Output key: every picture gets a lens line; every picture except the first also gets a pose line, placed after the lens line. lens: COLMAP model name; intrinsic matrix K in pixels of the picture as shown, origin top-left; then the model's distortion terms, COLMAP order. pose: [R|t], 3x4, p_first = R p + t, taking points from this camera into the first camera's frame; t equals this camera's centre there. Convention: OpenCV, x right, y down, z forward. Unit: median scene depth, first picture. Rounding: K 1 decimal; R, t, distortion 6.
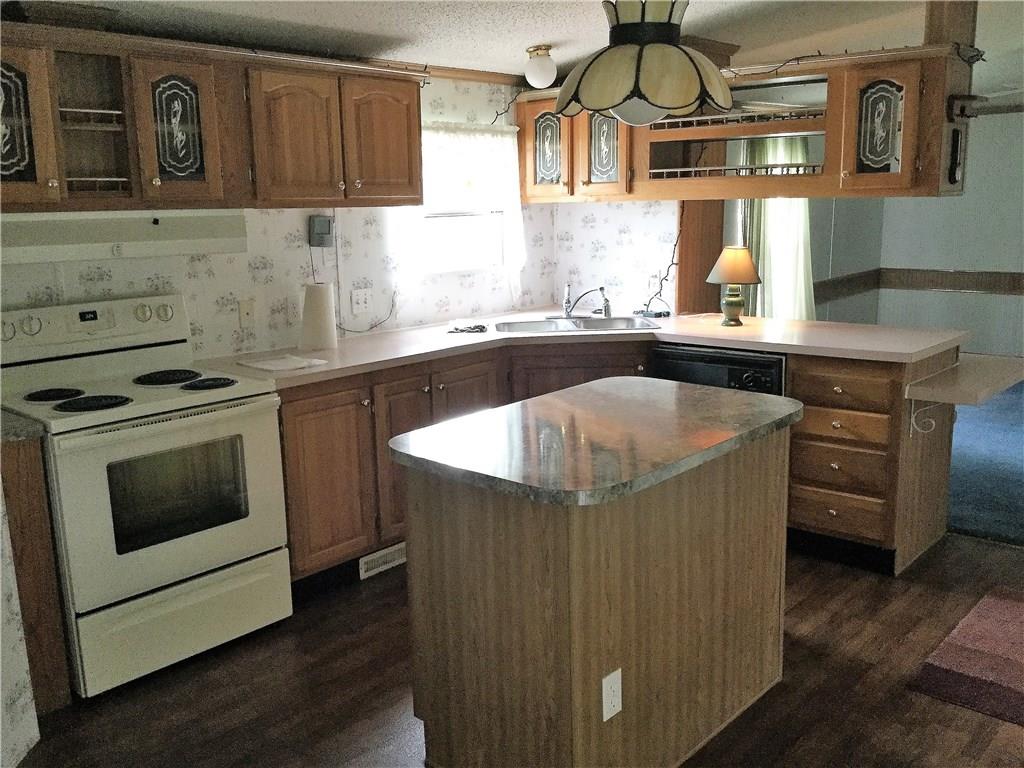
lens RADIAL K [[925.5, 0, 512.0], [0, 925.5, 384.0], [0, 0, 1]] dist [0.133218, 0.000837]
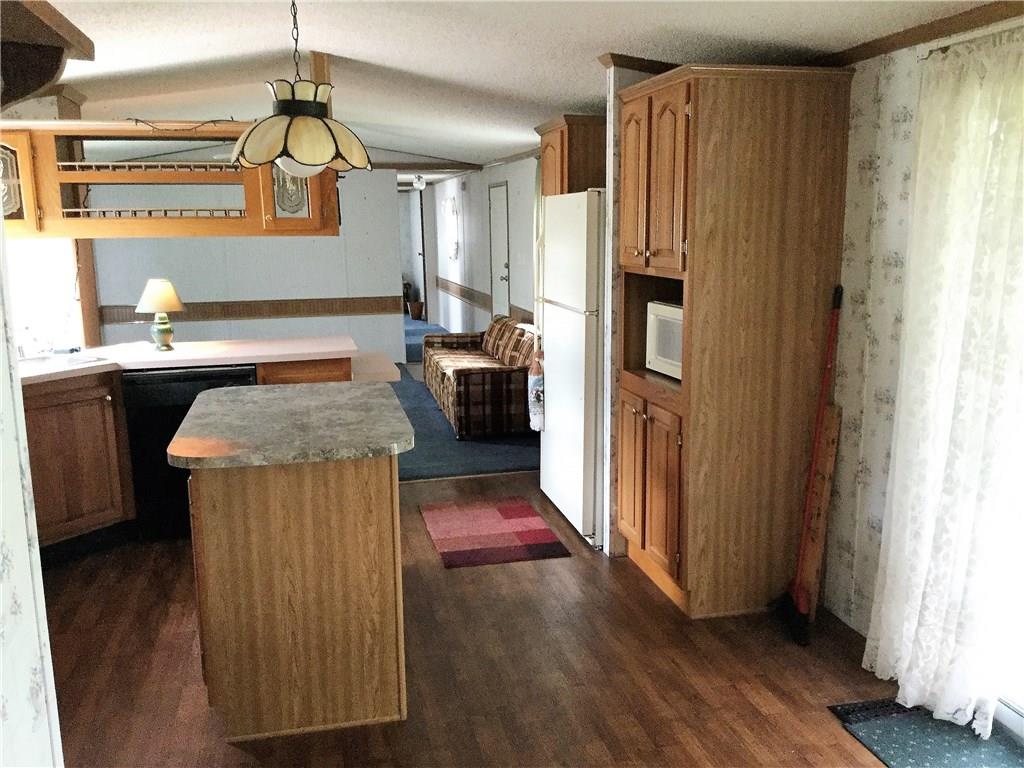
lens RADIAL K [[953.3, 0, 512.5], [0, 953.3, 362.5], [0, 0, 1]] dist [-0.009734, -0.008387]
pose [[0.590176, -0.108912, 0.799894, -0.485086], [0.164831, 0.986240, 0.012669, 0.004876], [-0.790268, 0.124371, 0.600007, 0.009896]]
